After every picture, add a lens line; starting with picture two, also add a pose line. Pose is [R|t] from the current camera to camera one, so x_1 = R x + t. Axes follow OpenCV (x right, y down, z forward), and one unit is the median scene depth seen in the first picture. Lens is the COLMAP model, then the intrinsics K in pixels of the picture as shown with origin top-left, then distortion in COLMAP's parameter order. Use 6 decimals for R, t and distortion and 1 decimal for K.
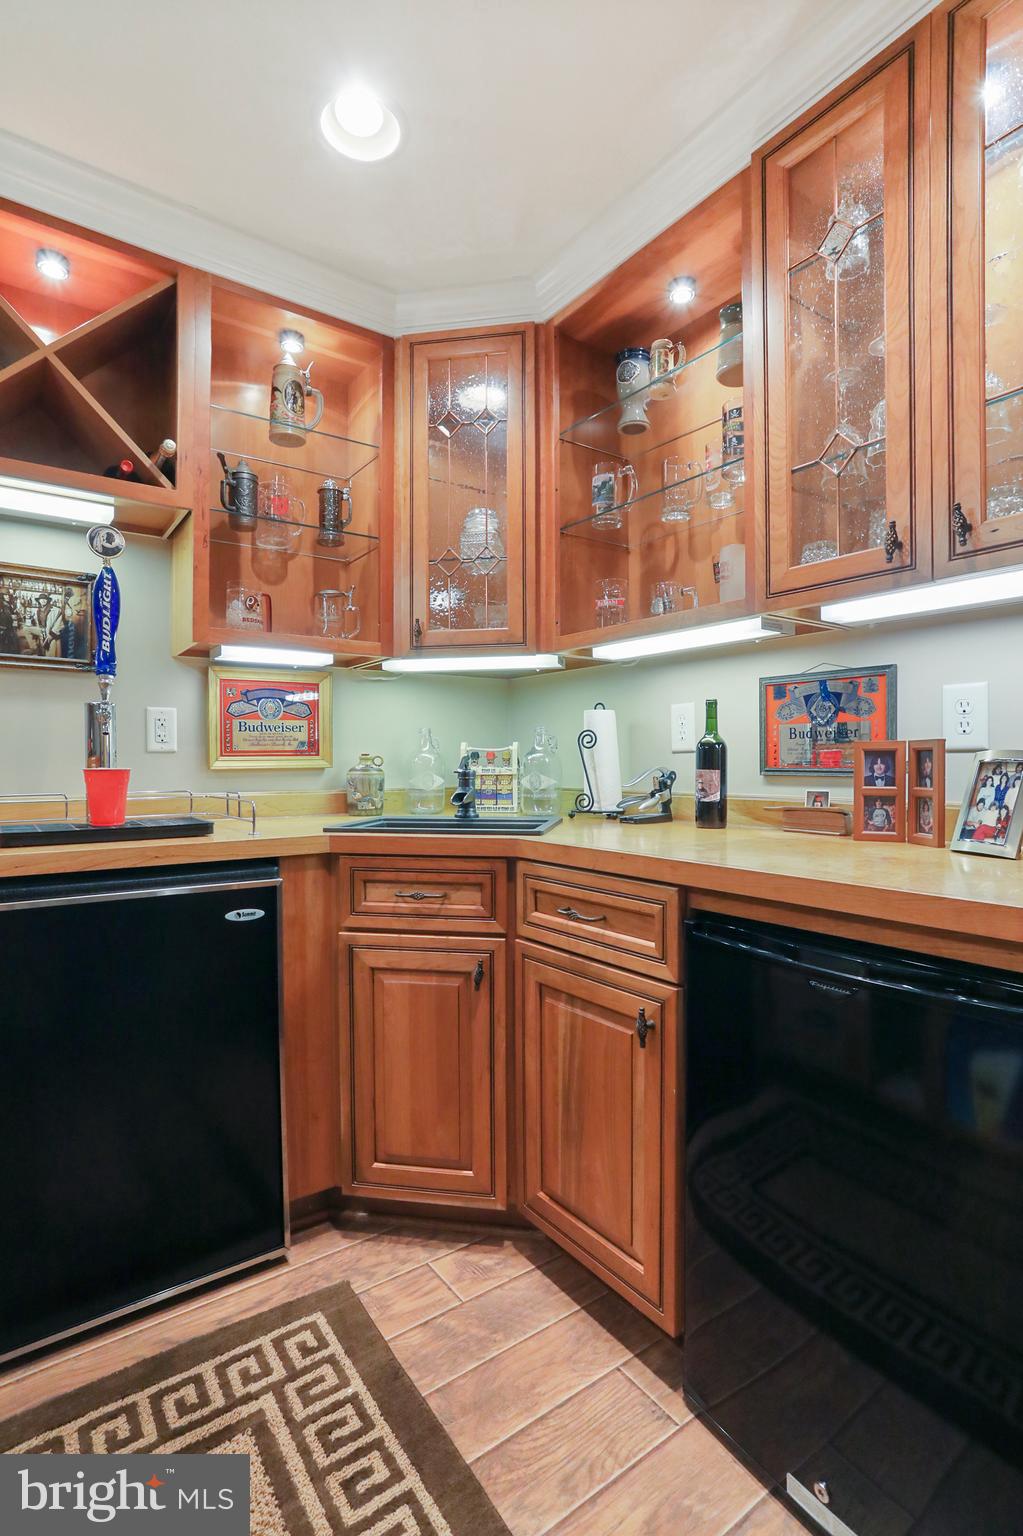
lens RADIAL K [[753.0, 0, 514.7], [0, 753.0, 770.3], [0, 0, 1]] dist [-0.041895, 0.025600]
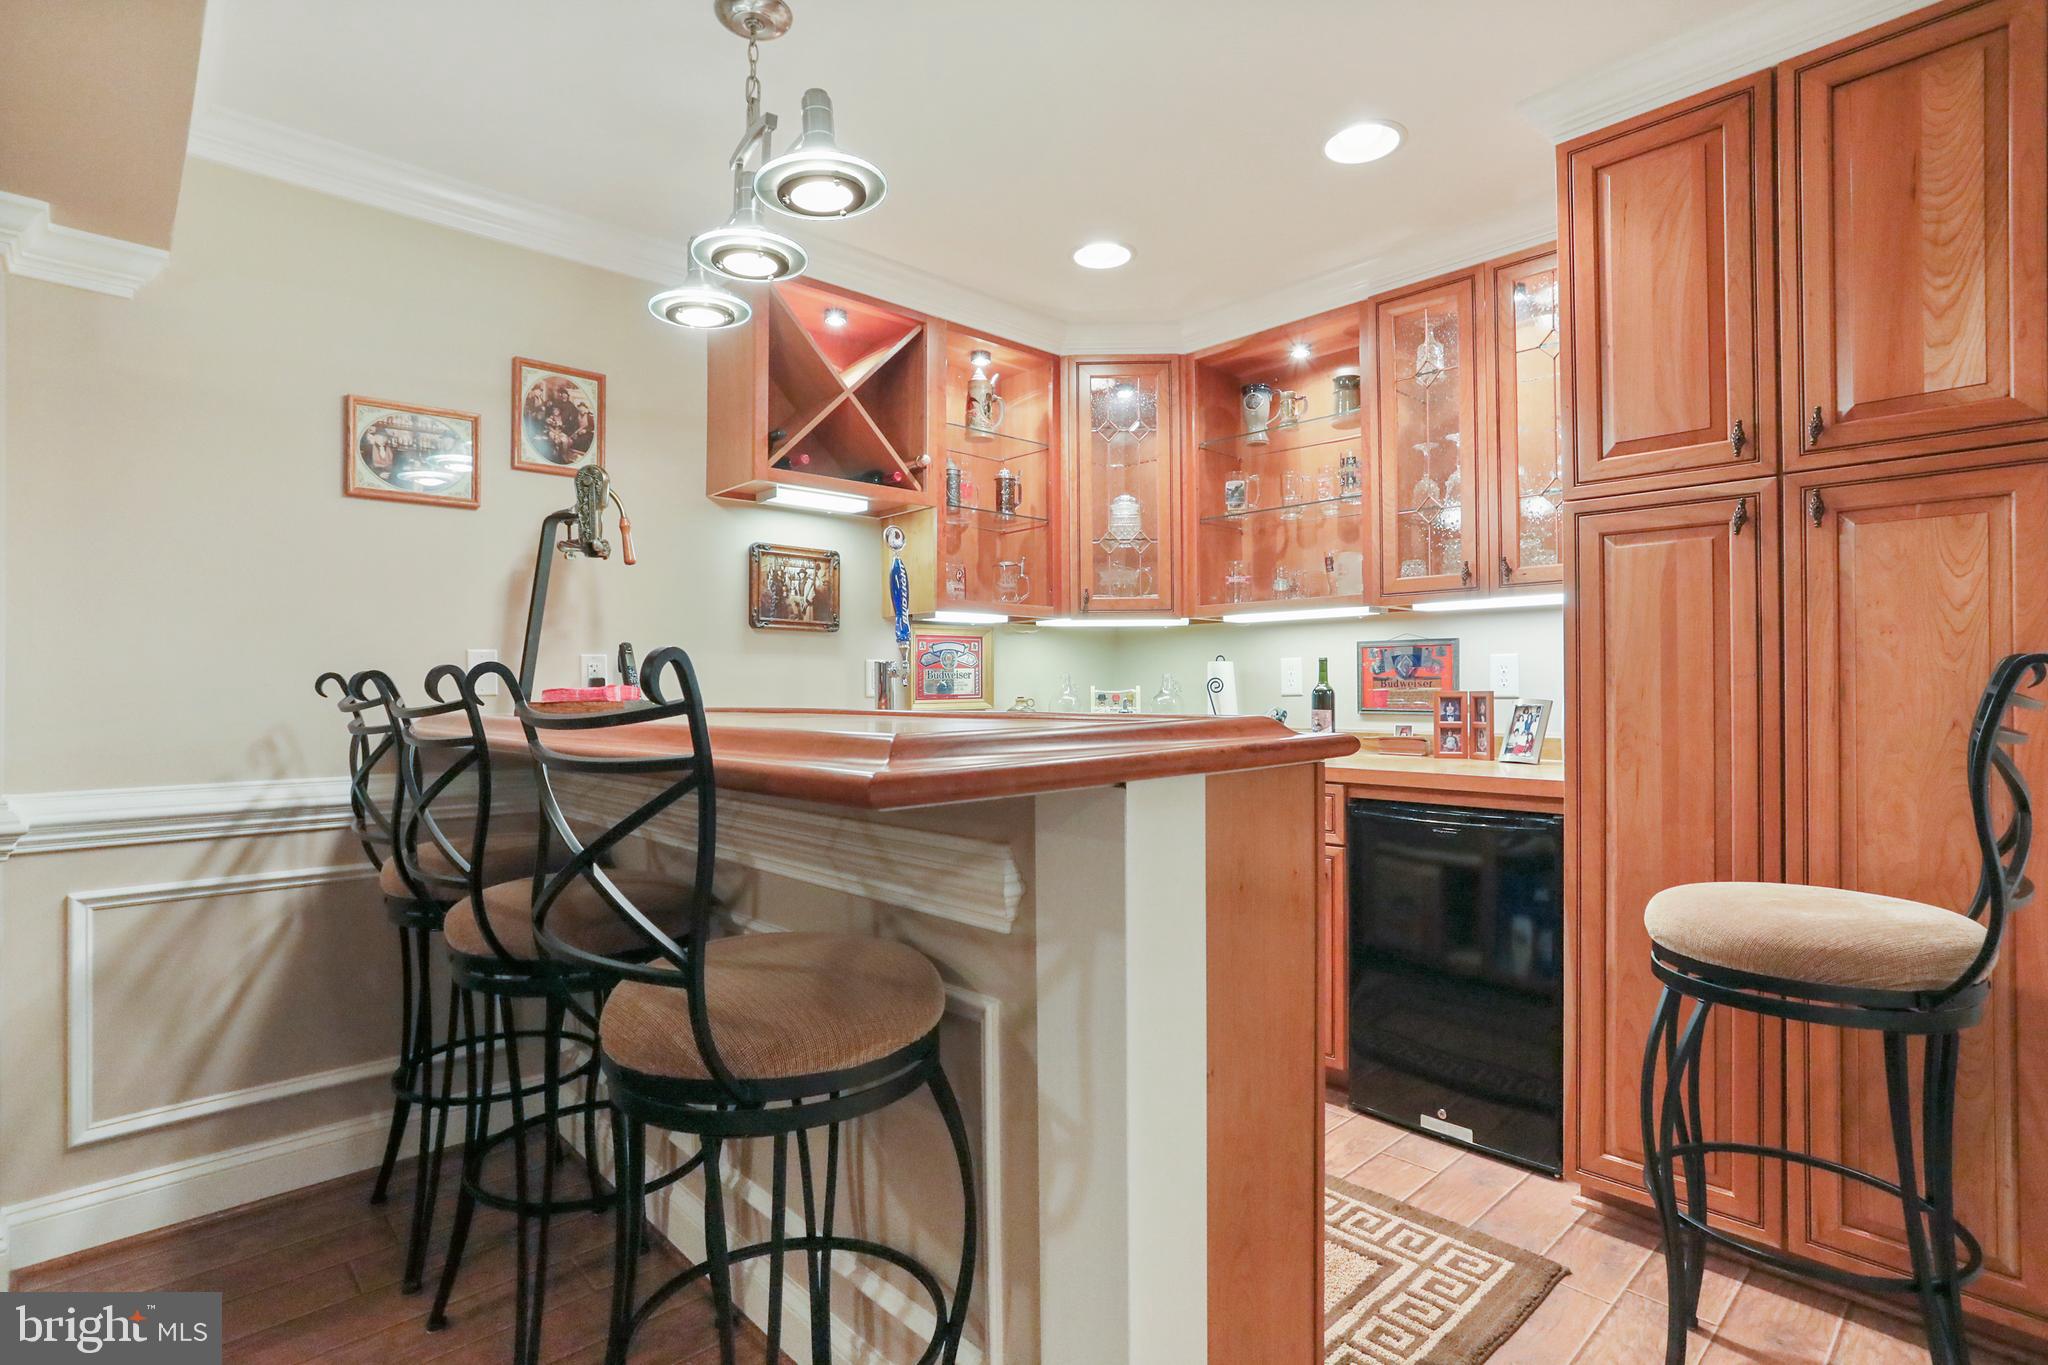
lens RADIAL K [[1004.0, 0, 1026.3], [0, 1004.0, 691.4], [0, 0, 1]] dist [-0.041895, 0.025600]
pose [[0.991679, -0.002406, 0.128716, -0.489394], [0.003774, 0.999939, -0.010389, -0.016885], [-0.128683, 0.010788, 0.991627, -0.697887]]
